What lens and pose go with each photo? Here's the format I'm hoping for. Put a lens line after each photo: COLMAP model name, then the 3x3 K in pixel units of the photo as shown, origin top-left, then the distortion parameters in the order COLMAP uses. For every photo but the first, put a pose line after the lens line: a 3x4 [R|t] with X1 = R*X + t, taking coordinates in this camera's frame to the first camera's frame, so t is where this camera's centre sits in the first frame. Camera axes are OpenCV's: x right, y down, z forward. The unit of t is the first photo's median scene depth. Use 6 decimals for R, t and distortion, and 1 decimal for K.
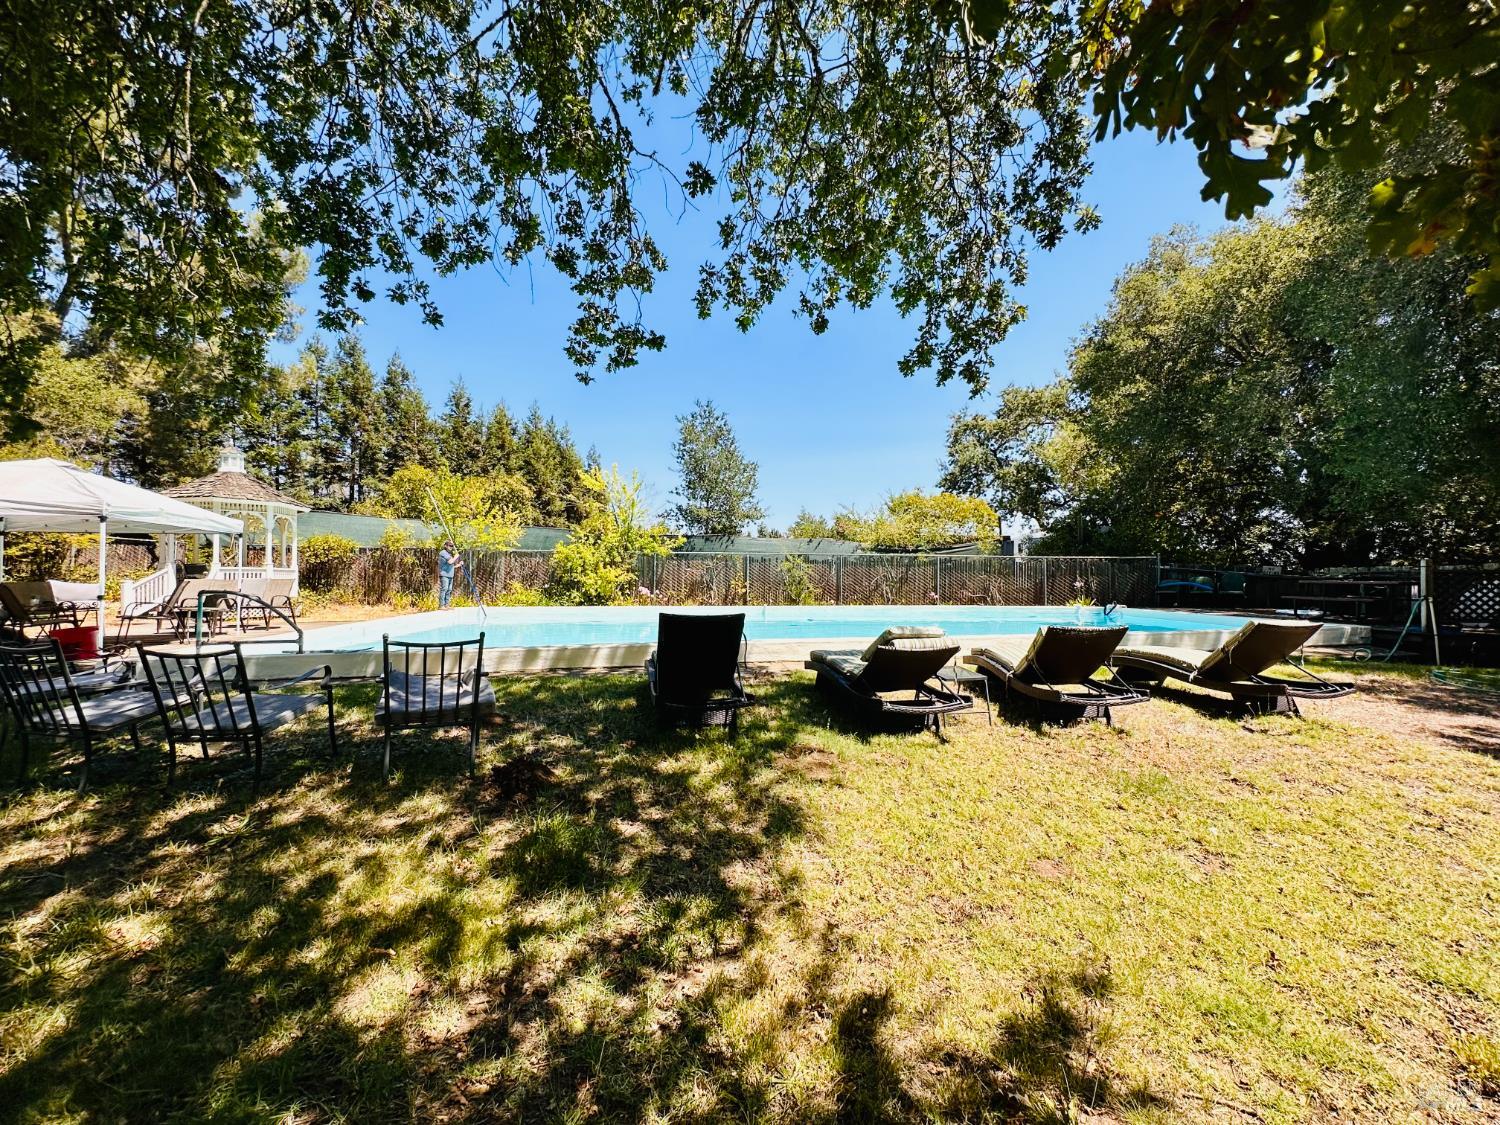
lens RADIAL K [[602.9, 0, 755.7], [0, 602.9, 564.0], [0, 0, 1]] dist [0.003666, 0.000023]
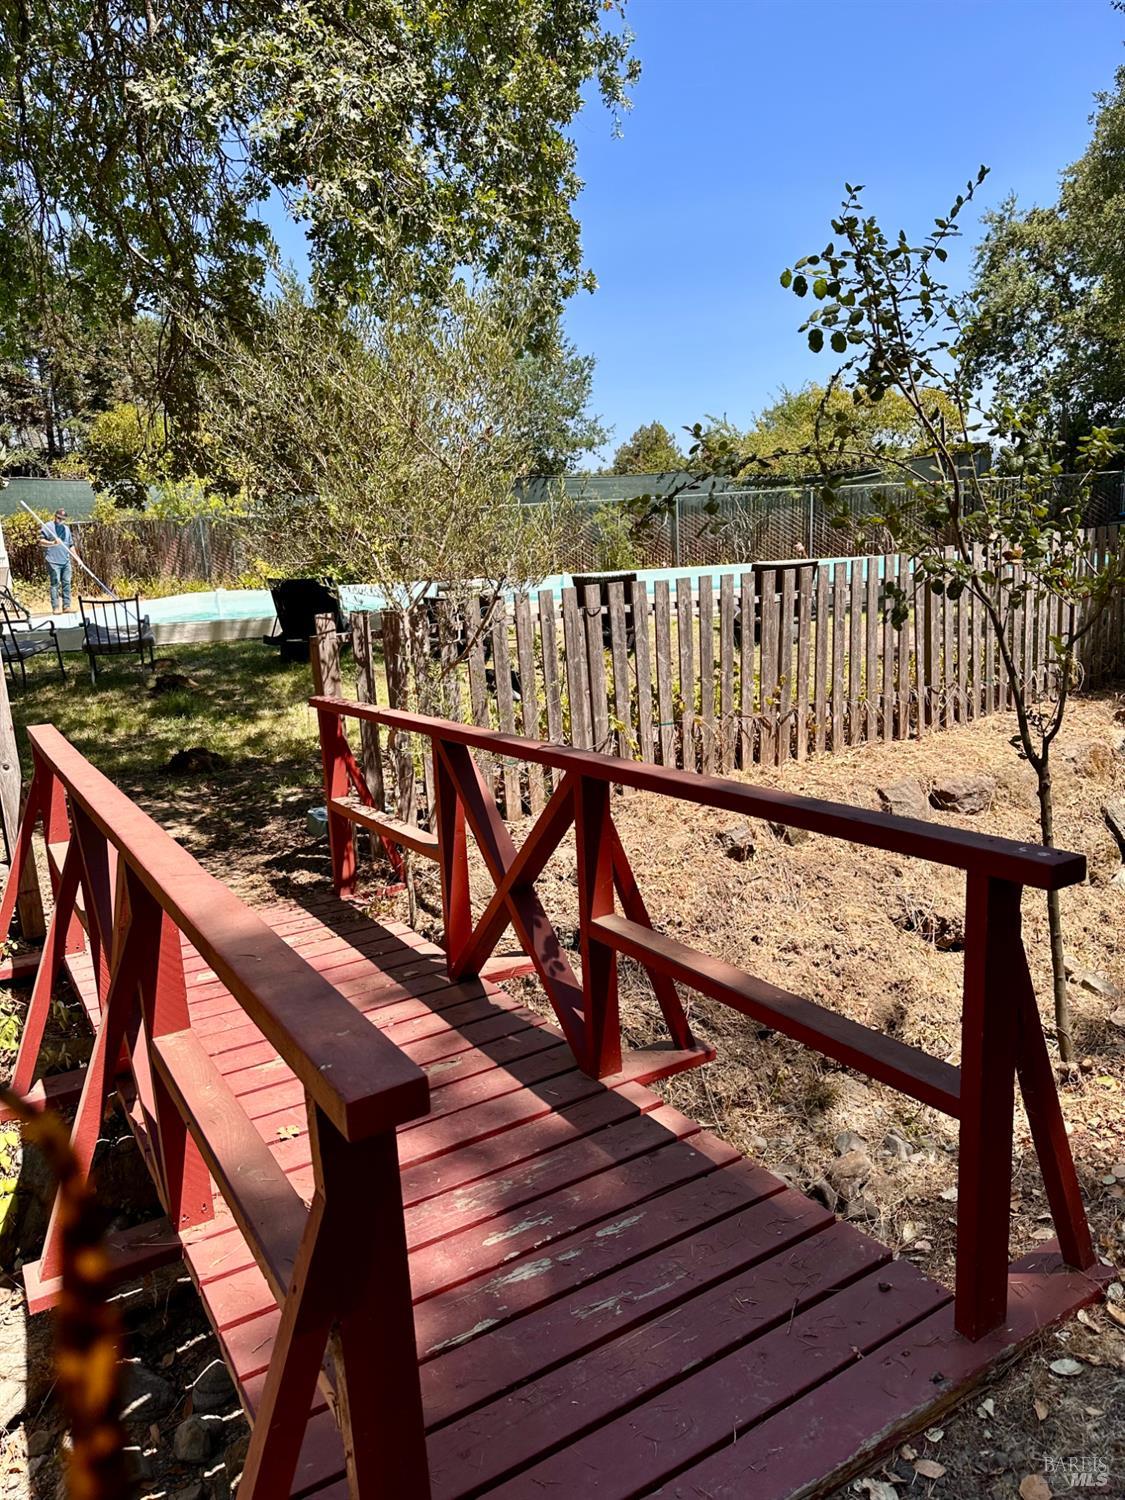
lens RADIAL K [[1076.0, 0, 550.8], [0, 1076.0, 738.9], [0, 0, 1]] dist [0.027009, -0.006032]
pose [[0.982886, -0.019073, -0.183227, 0.226961], [0.057313, 0.976924, 0.205755, -0.007461], [0.175074, -0.212735, 0.961298, -0.326838]]
